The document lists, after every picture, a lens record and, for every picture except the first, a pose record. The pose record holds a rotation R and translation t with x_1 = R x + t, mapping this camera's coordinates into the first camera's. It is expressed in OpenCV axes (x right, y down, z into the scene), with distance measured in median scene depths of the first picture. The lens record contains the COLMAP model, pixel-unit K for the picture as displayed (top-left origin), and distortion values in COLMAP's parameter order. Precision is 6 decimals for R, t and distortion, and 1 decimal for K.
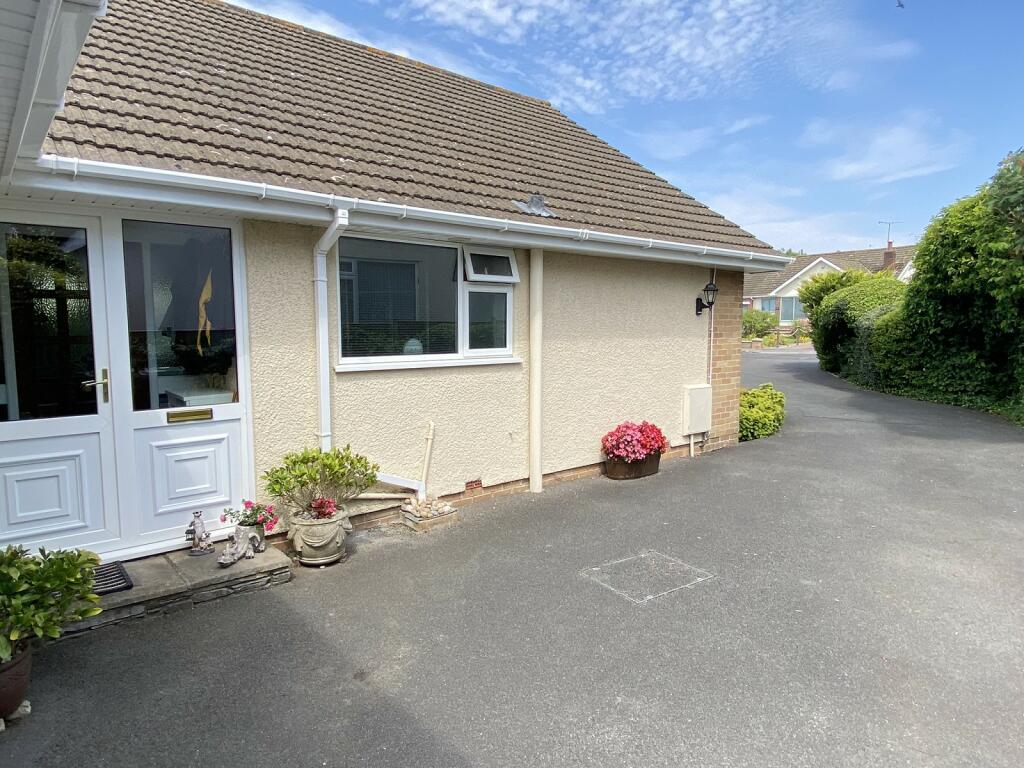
lens RADIAL K [[619.0, 0, 515.5], [0, 619.0, 379.6], [0, 0, 1]] dist [0.044572, -0.050133]
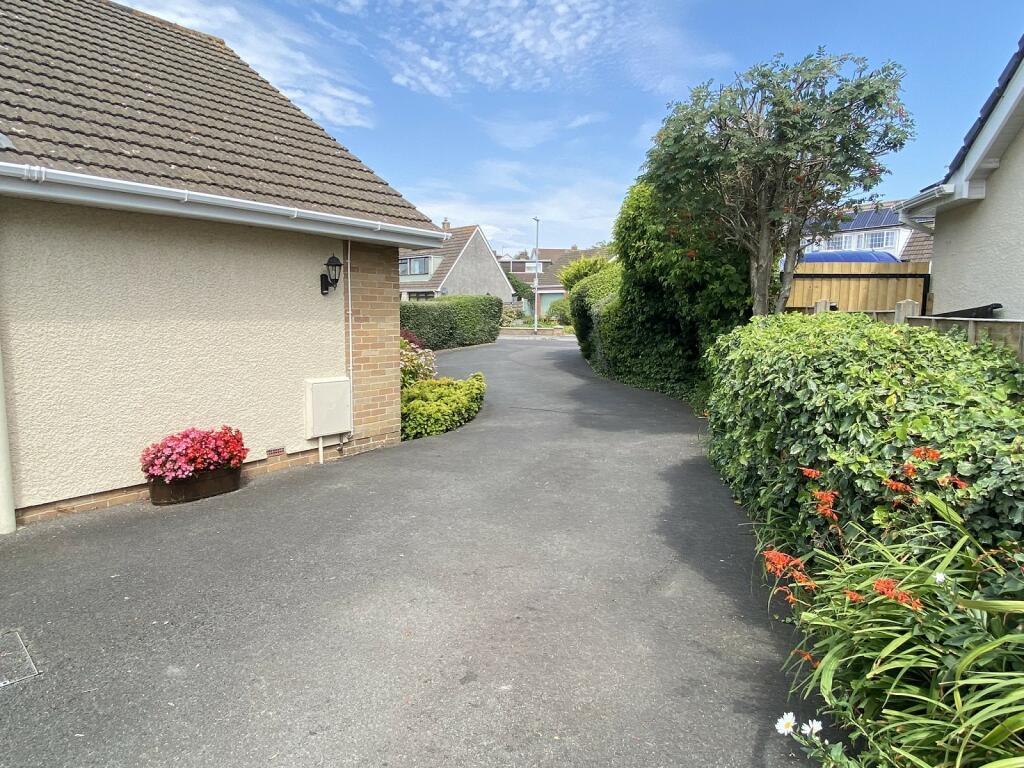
lens RADIAL K [[619.0, 0, 503.2], [0, 619.0, 389.5], [0, 0, 1]] dist [0.044572, -0.050133]
pose [[0.975730, -0.016687, 0.218340, 0.248630], [0.008524, 0.999231, 0.038273, -0.004658], [-0.218811, -0.035483, 0.975122, 0.091333]]
